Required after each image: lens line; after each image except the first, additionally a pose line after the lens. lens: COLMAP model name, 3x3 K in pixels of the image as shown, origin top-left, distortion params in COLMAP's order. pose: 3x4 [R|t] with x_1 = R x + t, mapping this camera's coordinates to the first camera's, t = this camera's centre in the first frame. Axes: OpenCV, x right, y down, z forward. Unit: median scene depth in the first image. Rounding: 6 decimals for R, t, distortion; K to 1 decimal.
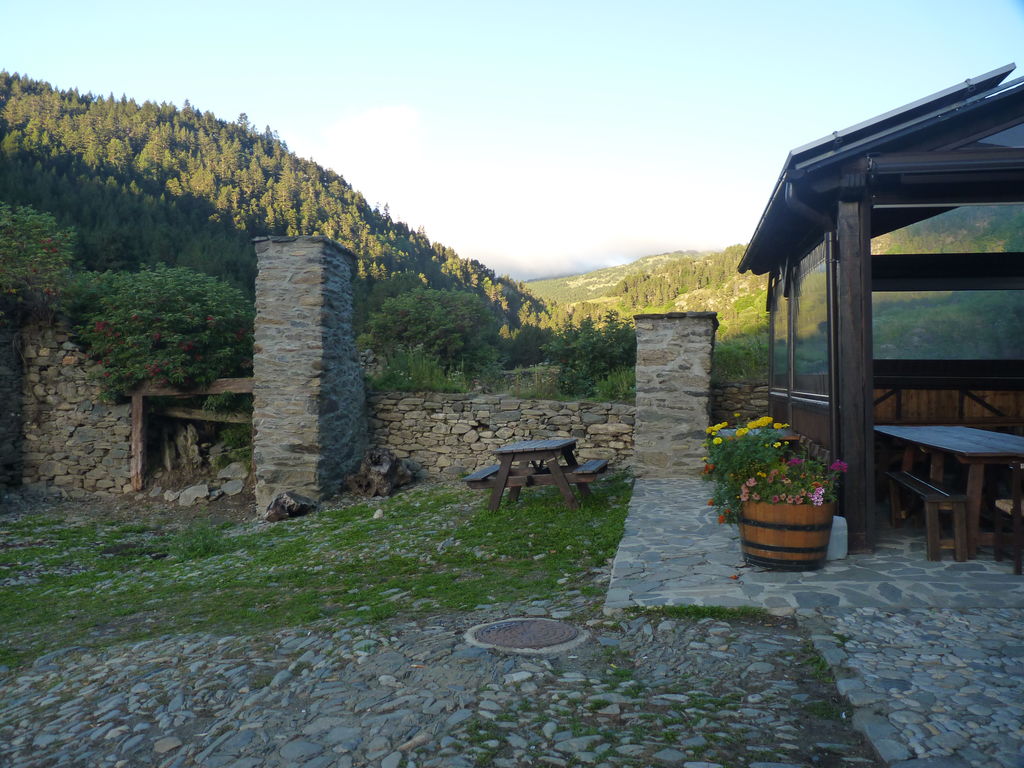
lens RADIAL K [[827.3, 0, 512.2], [0, 827.3, 380.3], [0, 0, 1]] dist [-0.008169, -0.003876]
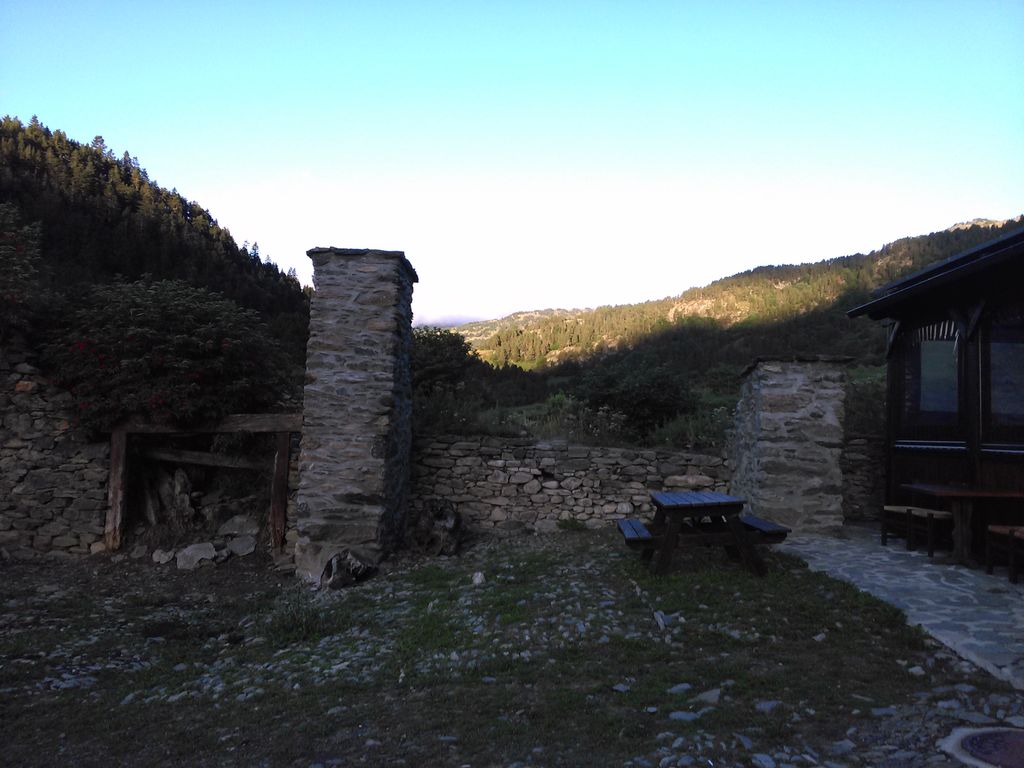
lens RADIAL K [[817.5, 0, 523.2], [0, 817.5, 378.7], [0, 0, 1]] dist [0.080107, -0.111570]
pose [[0.982321, 0.037959, 0.183314, -0.222768], [-0.025961, 0.997387, -0.067416, 0.011123], [-0.185394, 0.061465, 0.980740, 0.125945]]
